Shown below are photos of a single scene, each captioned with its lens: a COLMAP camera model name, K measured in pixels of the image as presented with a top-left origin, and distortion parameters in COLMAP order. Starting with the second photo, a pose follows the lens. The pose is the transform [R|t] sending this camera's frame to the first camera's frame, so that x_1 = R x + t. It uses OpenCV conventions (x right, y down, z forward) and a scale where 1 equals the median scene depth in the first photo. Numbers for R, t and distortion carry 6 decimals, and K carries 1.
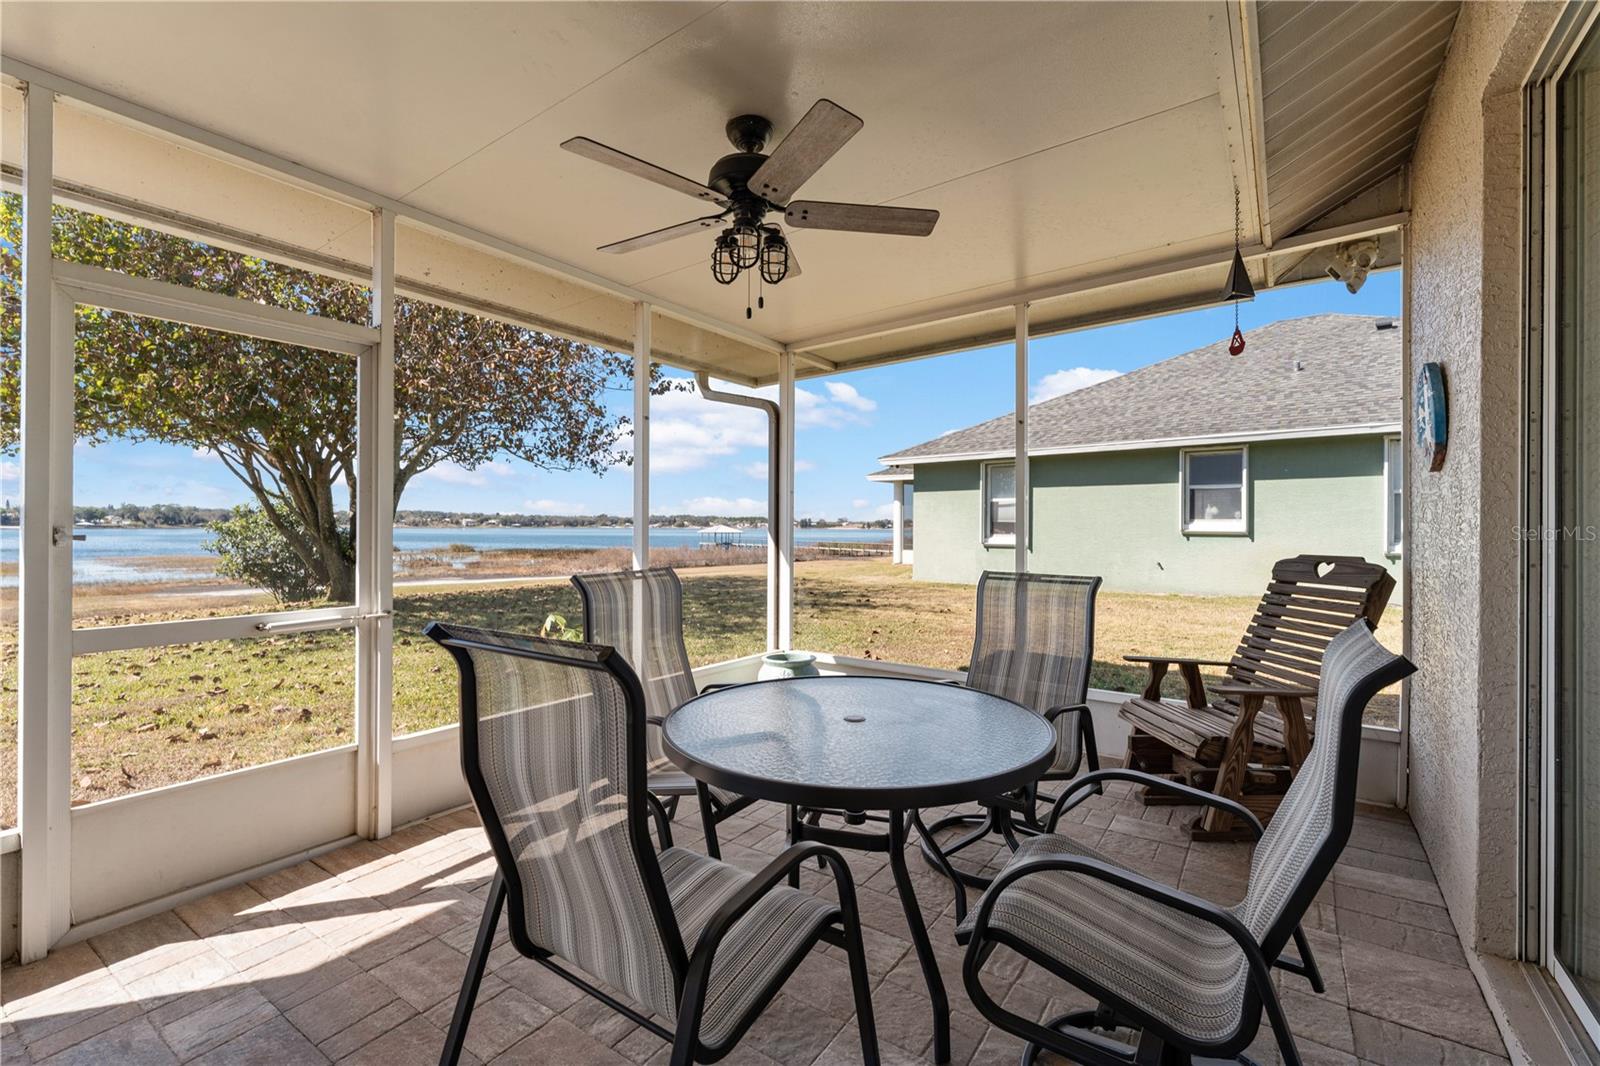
lens RADIAL K [[702.0, 0, 794.5], [0, 702.0, 521.3], [0, 0, 1]] dist [0.000253, 0.000024]
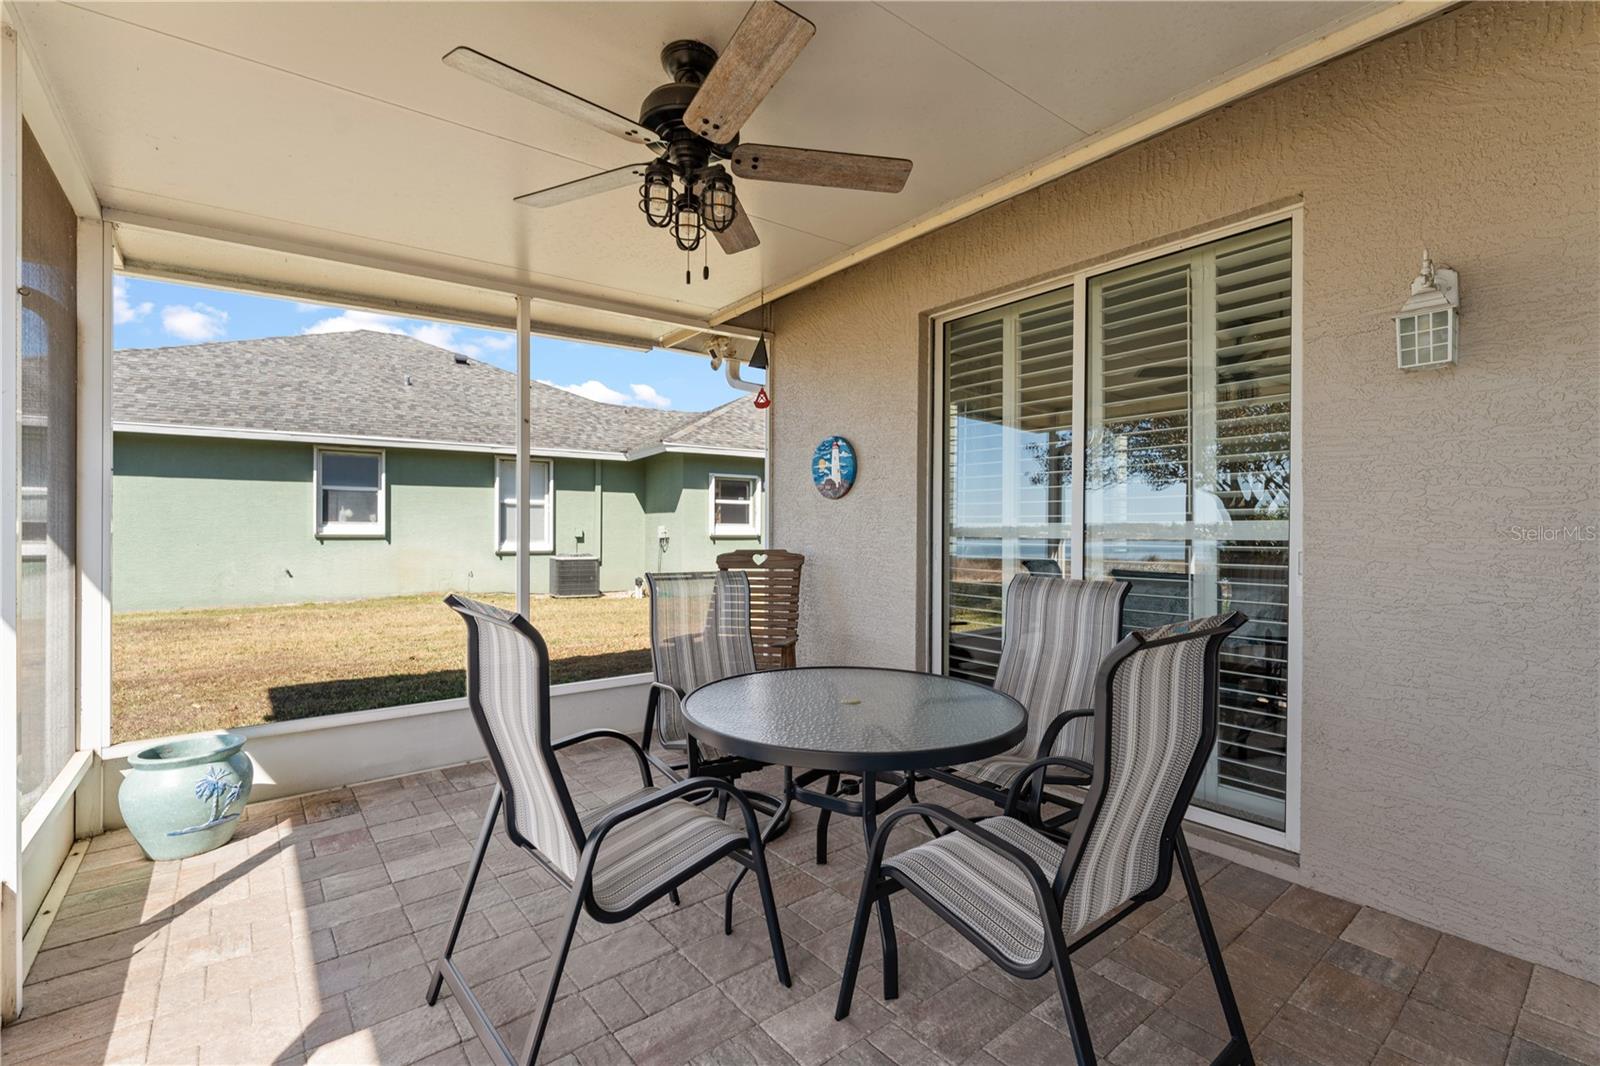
lens RADIAL K [[705.1, 0, 800.0], [0, 705.1, 533.0], [0, 0, 1]] dist [-0.000091, -0.000212]
pose [[0.270876, -0.003802, 0.962607, -0.182076], [-0.008873, 0.999940, 0.006446, 0.000706], [-0.962573, -0.010287, 0.270826, 0.138122]]
